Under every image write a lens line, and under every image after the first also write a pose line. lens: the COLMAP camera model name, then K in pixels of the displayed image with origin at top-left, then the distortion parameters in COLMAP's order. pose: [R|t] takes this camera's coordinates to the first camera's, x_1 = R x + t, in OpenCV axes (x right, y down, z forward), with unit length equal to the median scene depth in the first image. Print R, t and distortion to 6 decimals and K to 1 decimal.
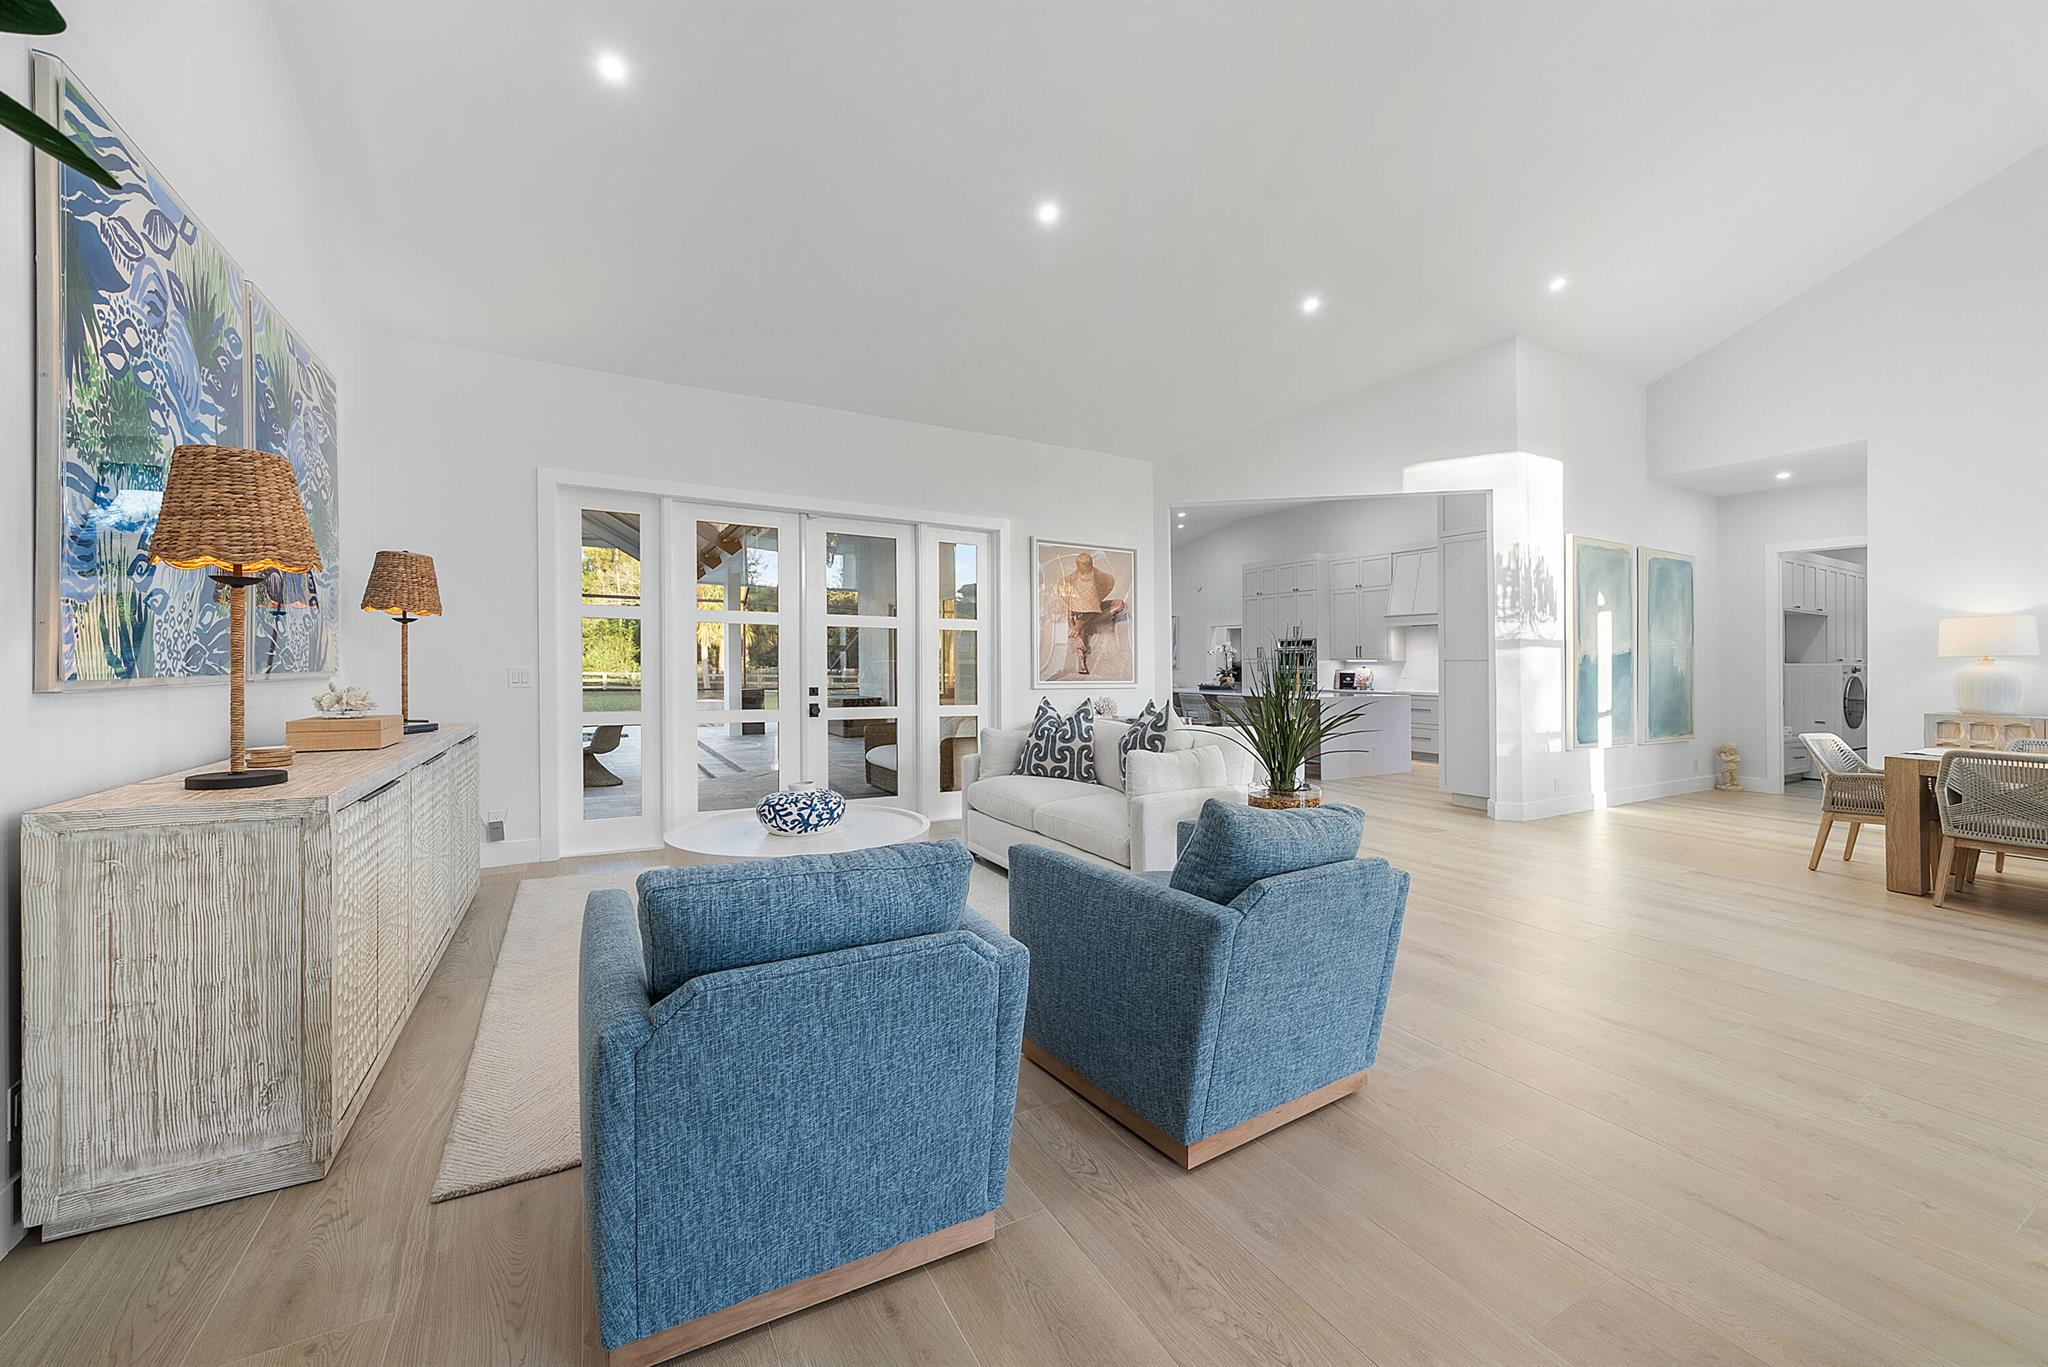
lens RADIAL K [[782.1, 0, 1036.9], [0, 782.1, 669.7], [0, 0, 1]] dist [-0.000445, -0.000255]
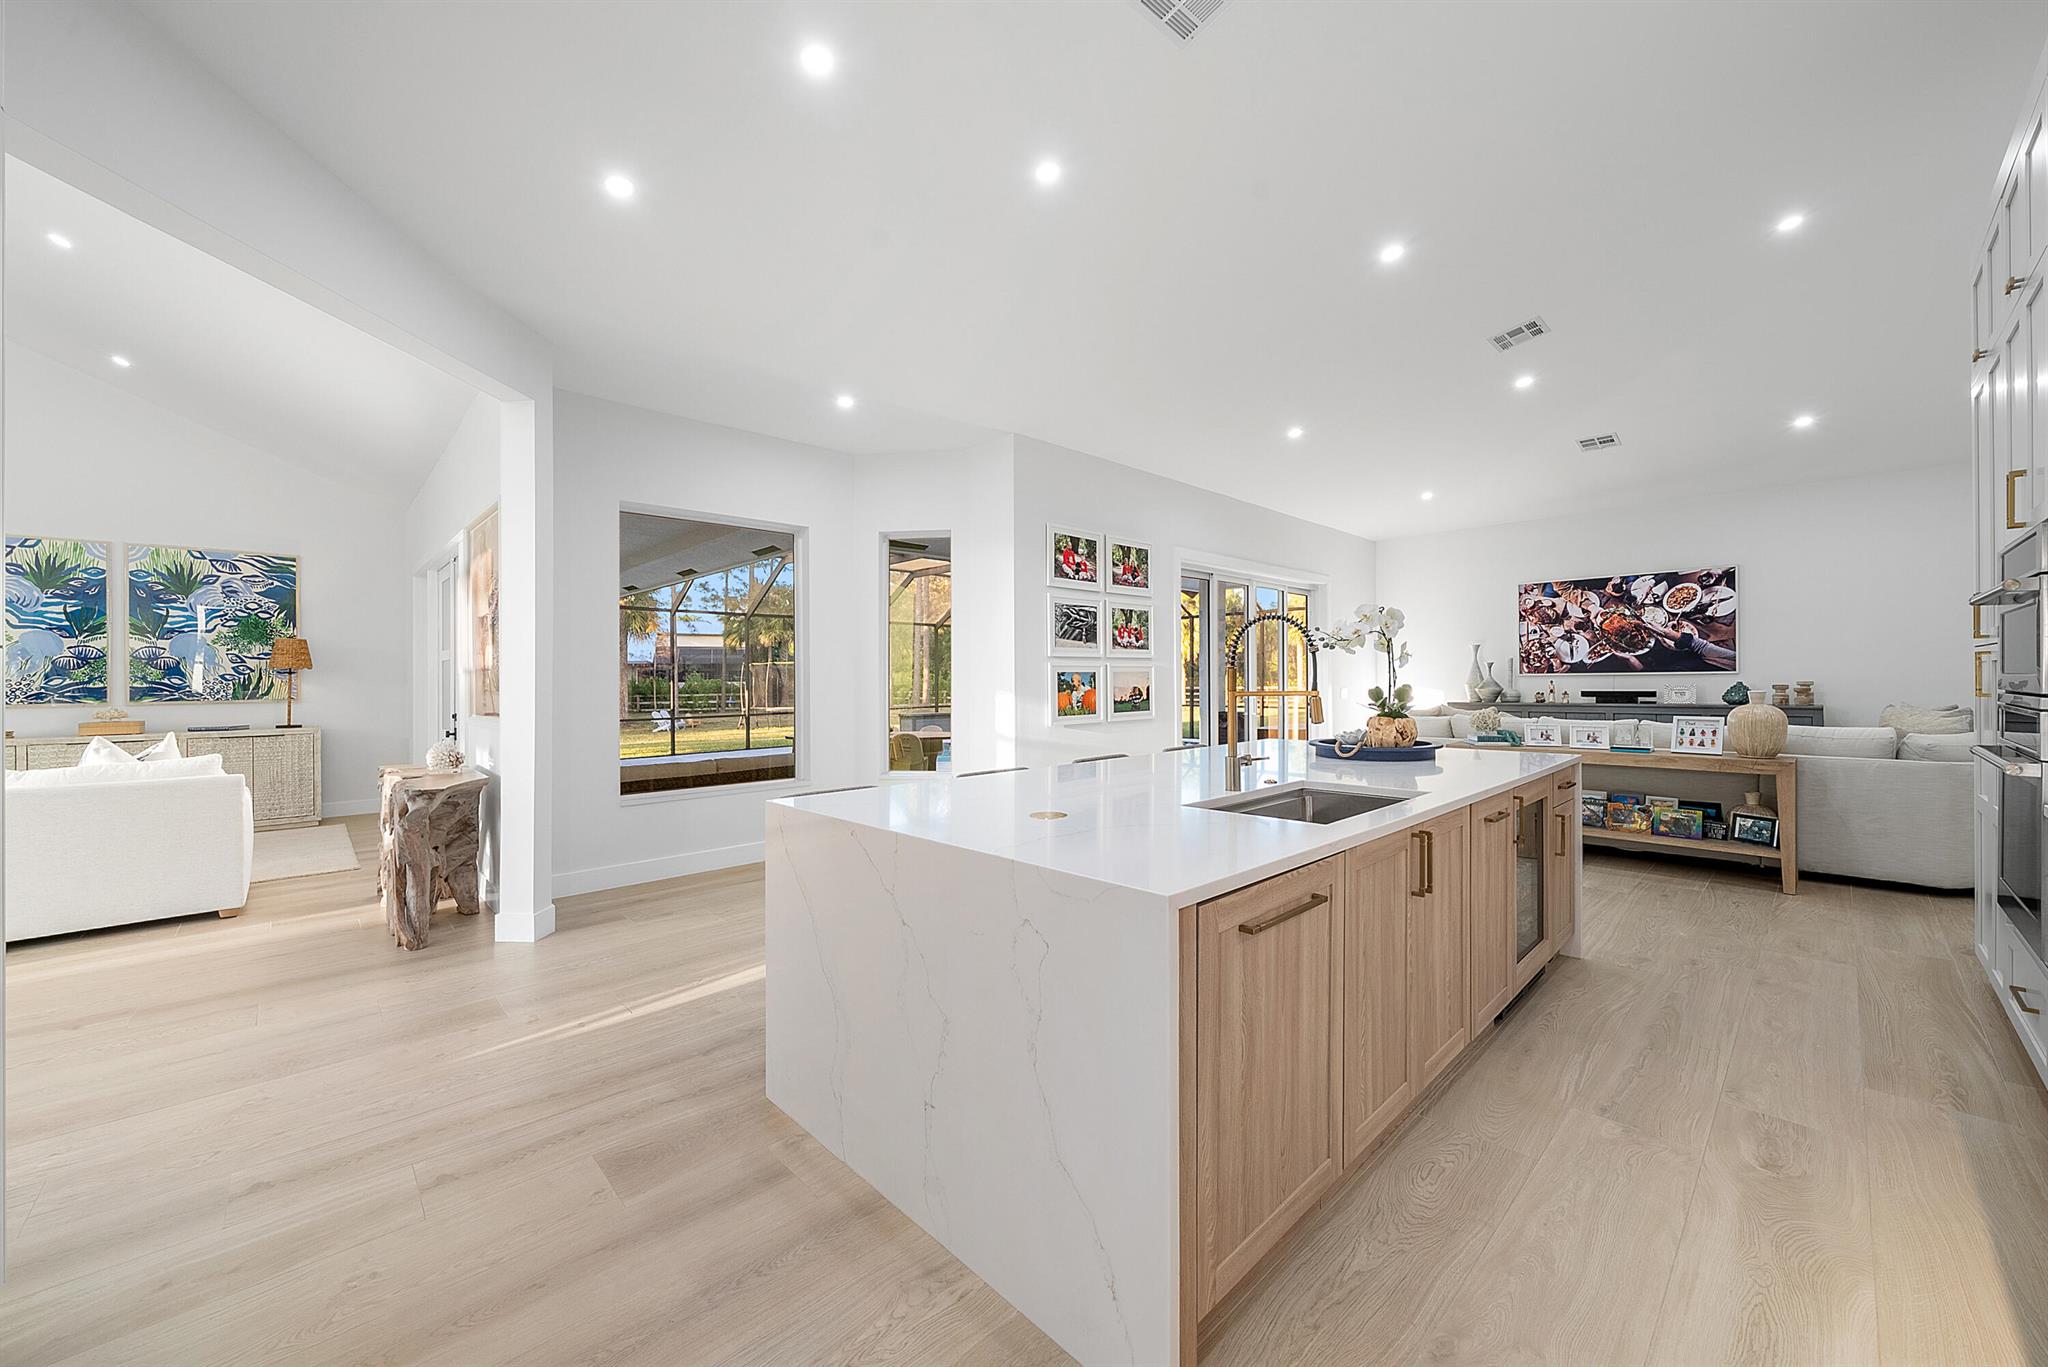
lens RADIAL K [[769.9, 0, 1018.0], [0, 769.9, 691.2], [0, 0, 1]] dist [-0.002301, -0.000359]
pose [[0.227623, 0.003904, -0.973741, 0.888364], [0.009330, 0.999937, 0.006190, -0.007816], [0.973705, -0.010494, 0.227573, 1.426407]]
